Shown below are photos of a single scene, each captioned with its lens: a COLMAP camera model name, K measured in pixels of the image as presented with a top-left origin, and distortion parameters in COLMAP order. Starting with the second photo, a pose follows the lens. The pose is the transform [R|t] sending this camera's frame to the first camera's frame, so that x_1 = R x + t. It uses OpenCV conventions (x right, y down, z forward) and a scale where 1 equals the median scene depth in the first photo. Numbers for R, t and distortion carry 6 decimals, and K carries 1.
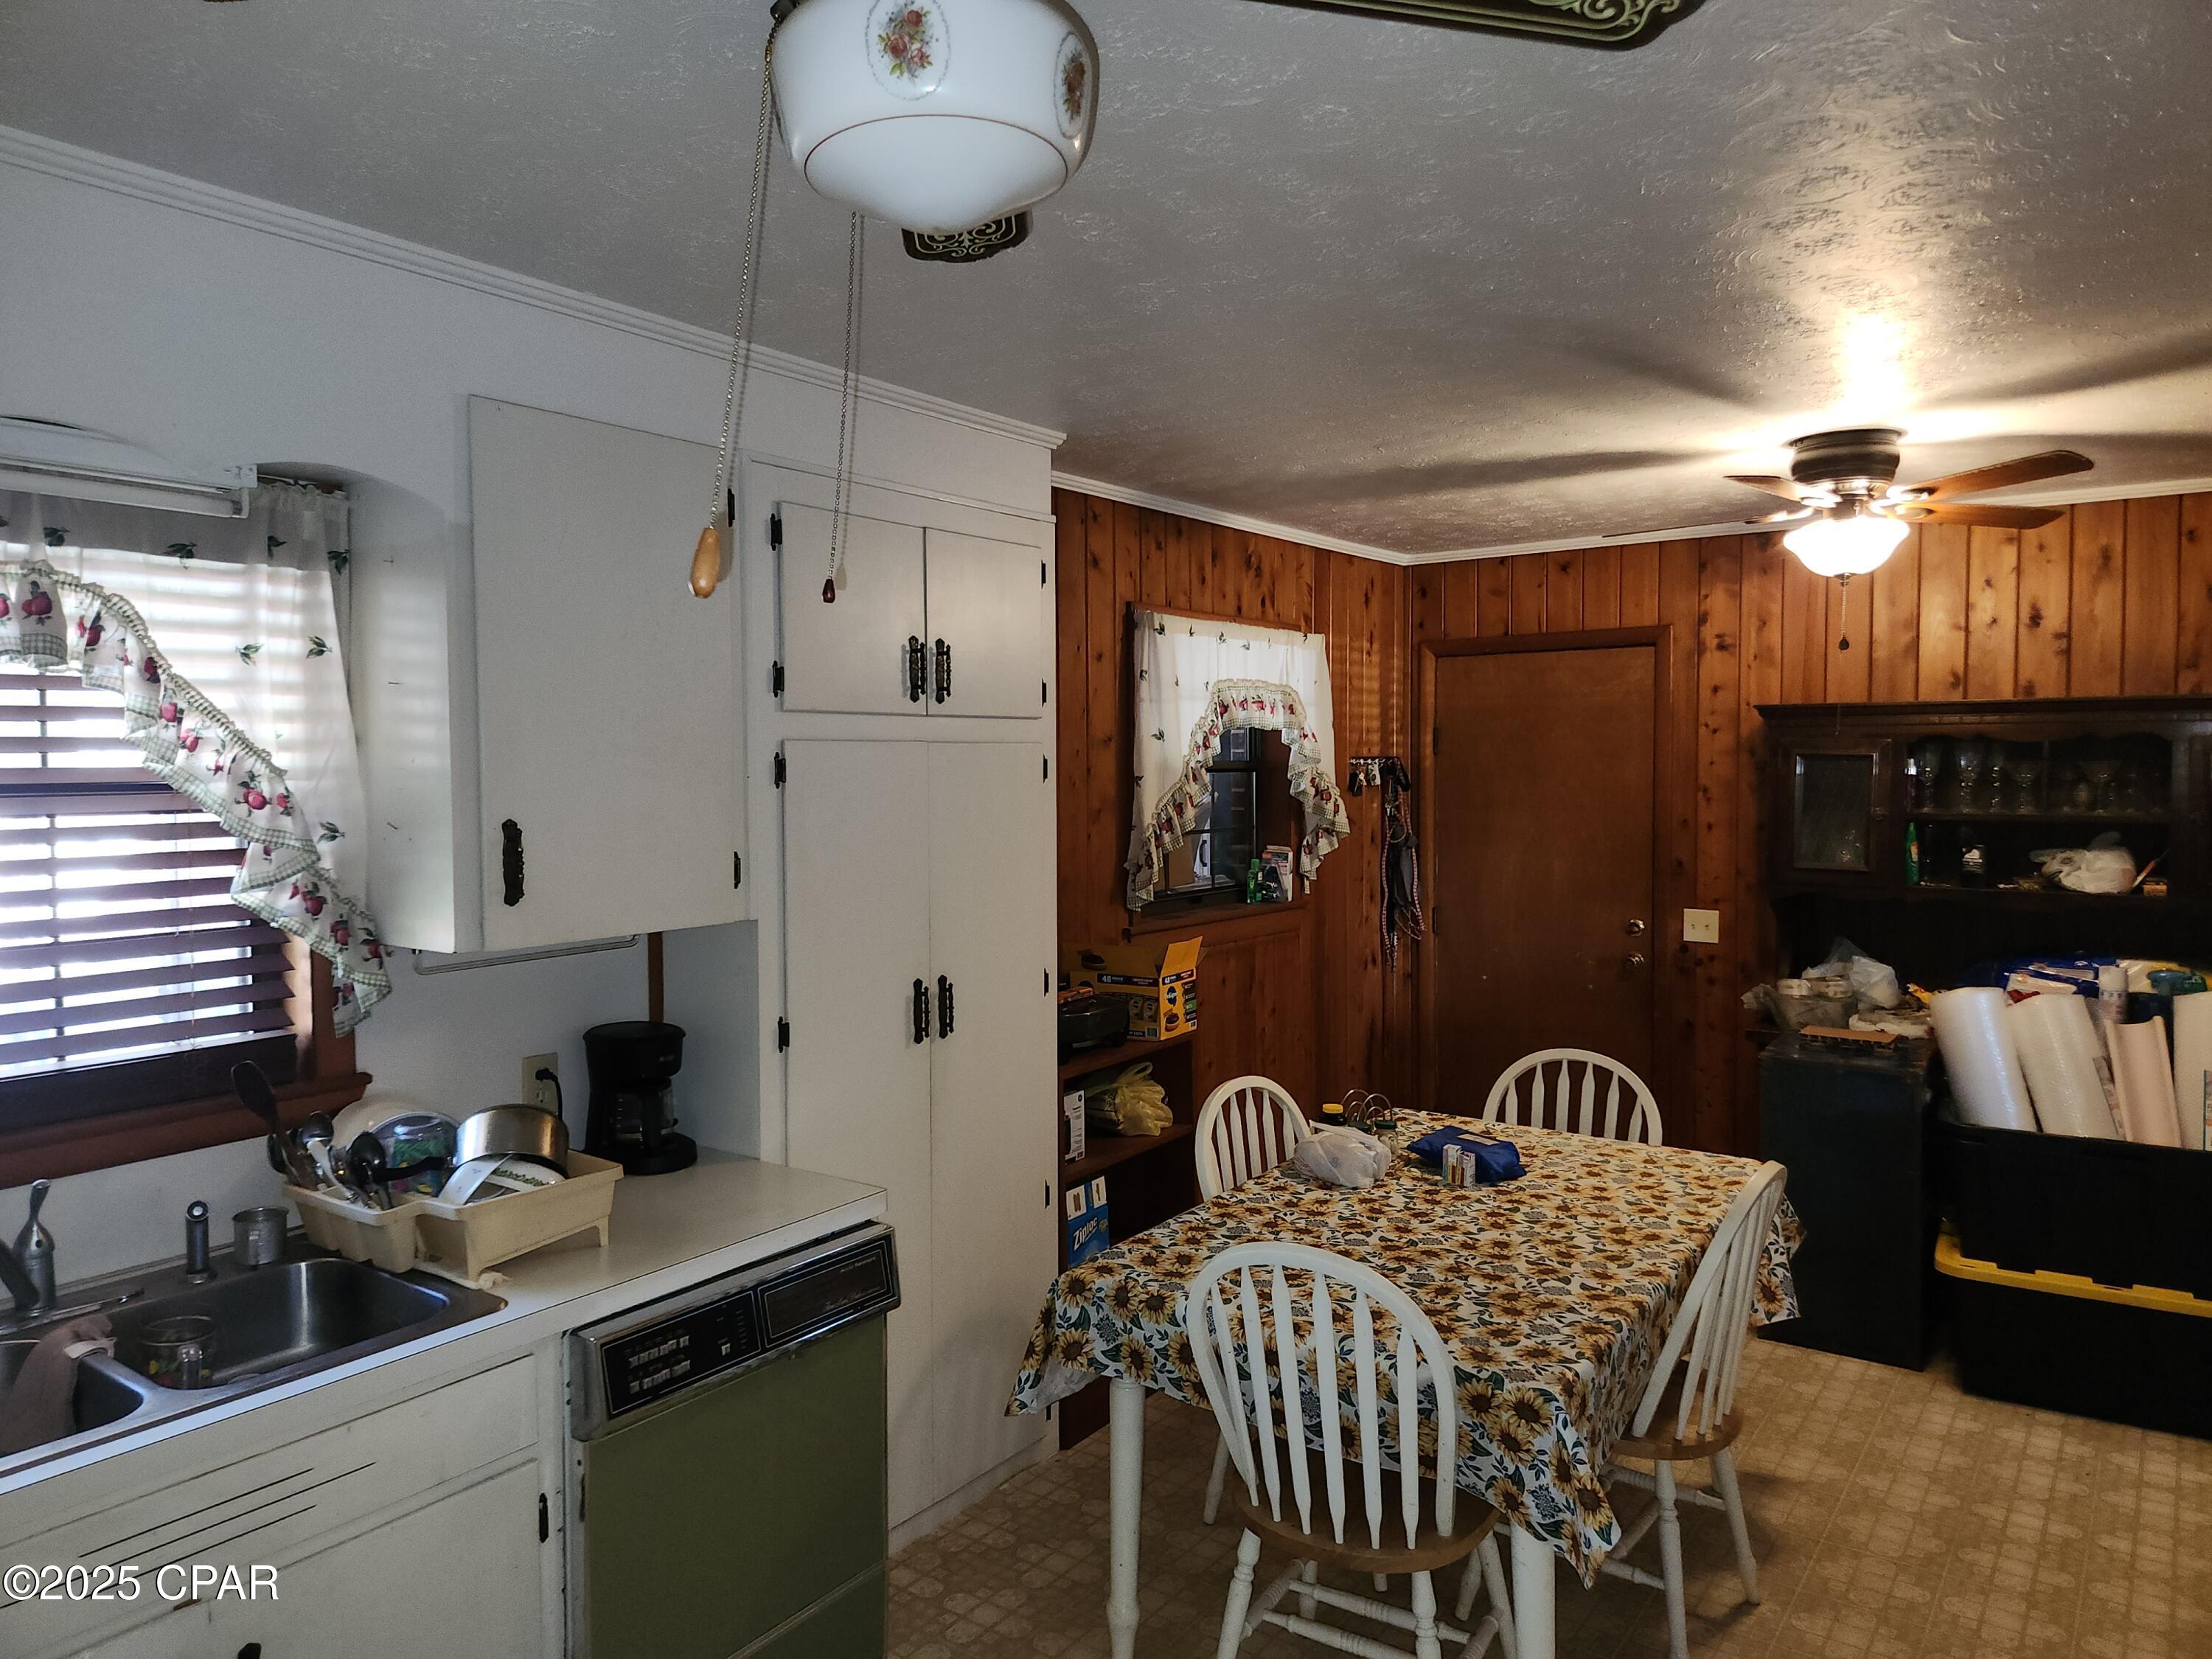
lens RADIAL K [[1468.2, 0, 1106.0], [0, 1468.2, 829.5], [0, 0, 1]] dist [0.070211, -0.055743]
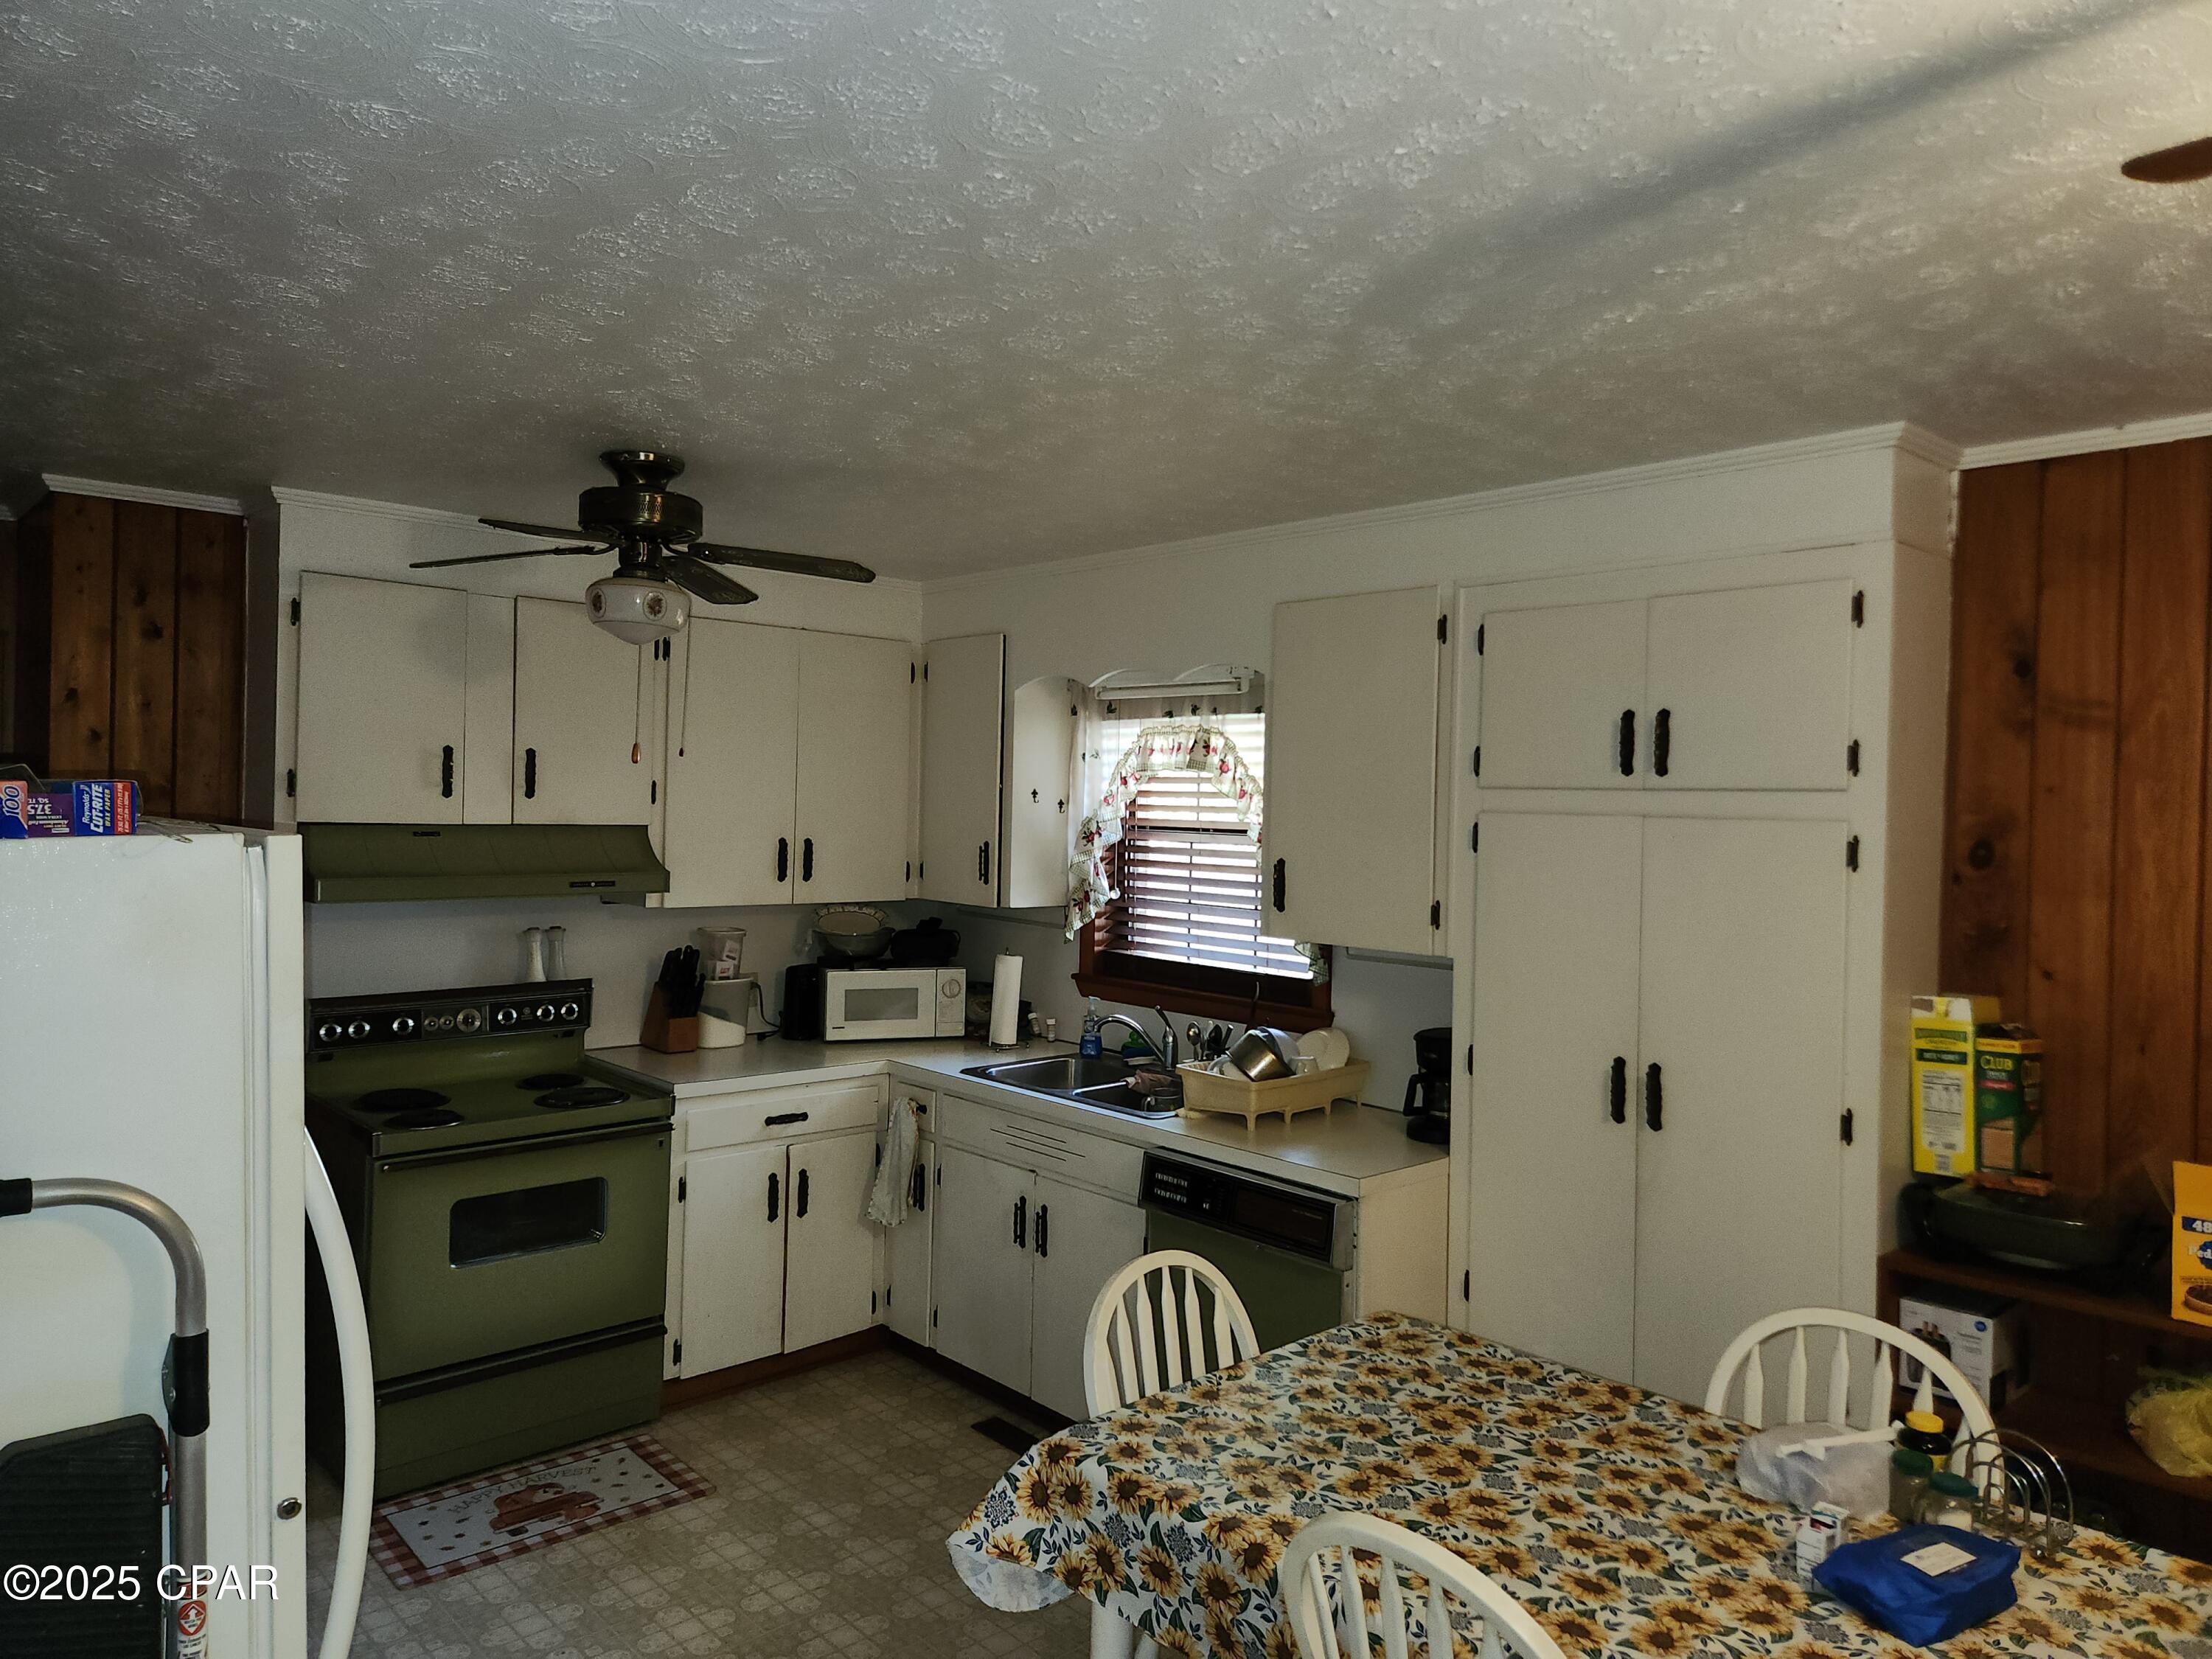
lens RADIAL K [[1468.2, 0, 1106.0], [0, 1468.2, 829.5], [0, 0, 1]] dist [0.070211, -0.055743]
pose [[-0.187723, 0.020438, -0.982009, 0.977015], [-0.069904, 0.996970, 0.034112, -0.064587], [0.979731, 0.075050, -0.185725, 0.901122]]
